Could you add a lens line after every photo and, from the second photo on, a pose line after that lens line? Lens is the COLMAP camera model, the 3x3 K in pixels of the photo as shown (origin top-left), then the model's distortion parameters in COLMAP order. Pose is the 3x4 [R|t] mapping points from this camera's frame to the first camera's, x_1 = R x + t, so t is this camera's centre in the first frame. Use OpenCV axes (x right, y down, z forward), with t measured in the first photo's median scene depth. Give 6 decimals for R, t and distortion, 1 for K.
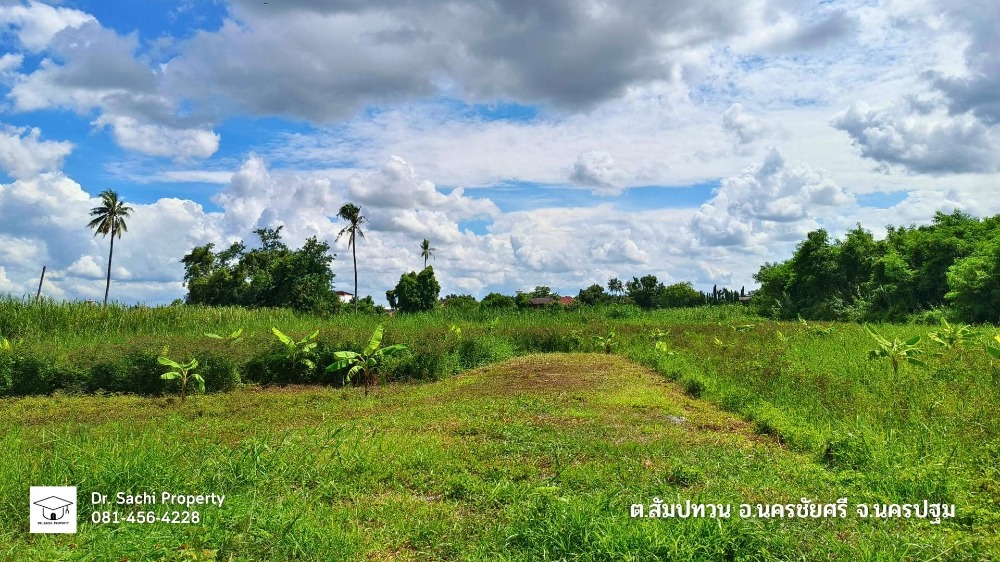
lens RADIAL K [[645.1, 0, 500.0], [0, 645.1, 281.0], [0, 0, 1]] dist [0.005535, 0.001025]
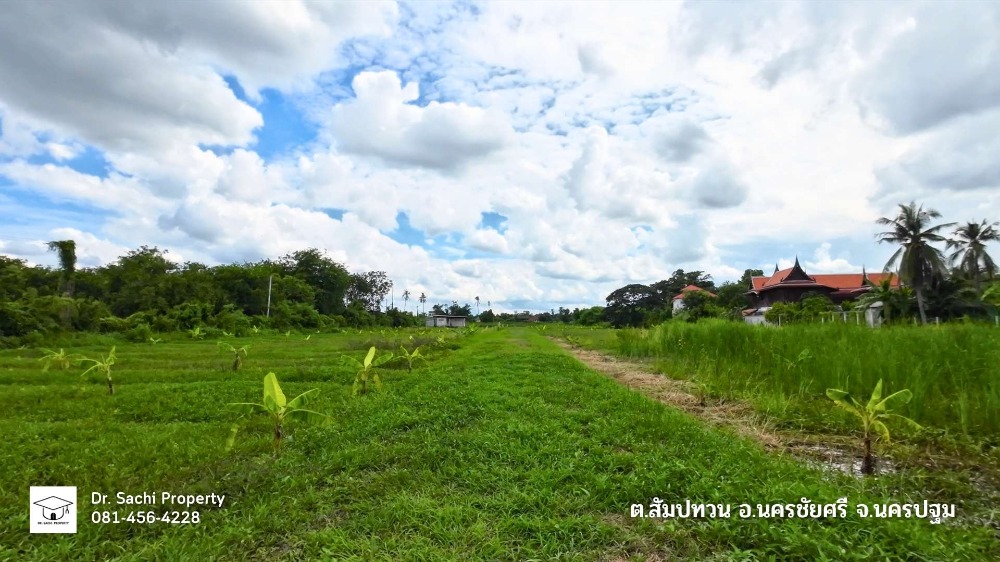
lens RADIAL K [[645.1, 0, 500.0], [0, 645.1, 281.0], [0, 0, 1]] dist [0.005535, 0.001025]
pose [[0.999825, 0.018479, 0.002804, -0.051249], [-0.018433, 0.999712, -0.015376, -0.087456], [-0.003087, 0.015321, 0.999878, -1.798380]]
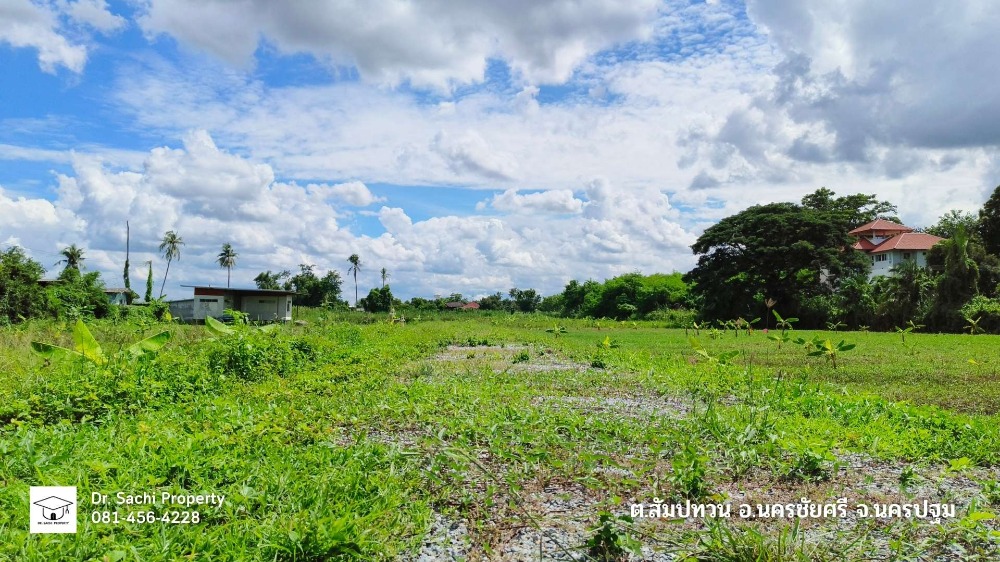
lens RADIAL K [[778.4, 0, 500.0], [0, 778.4, 281.0], [0, 0, 1]] dist [0.002206, 0.000344]
pose [[0.993607, 0.027985, 0.109369, -0.025069], [-0.028373, 0.999595, 0.001994, -0.032268], [-0.109269, -0.005084, 0.993999, -0.776130]]
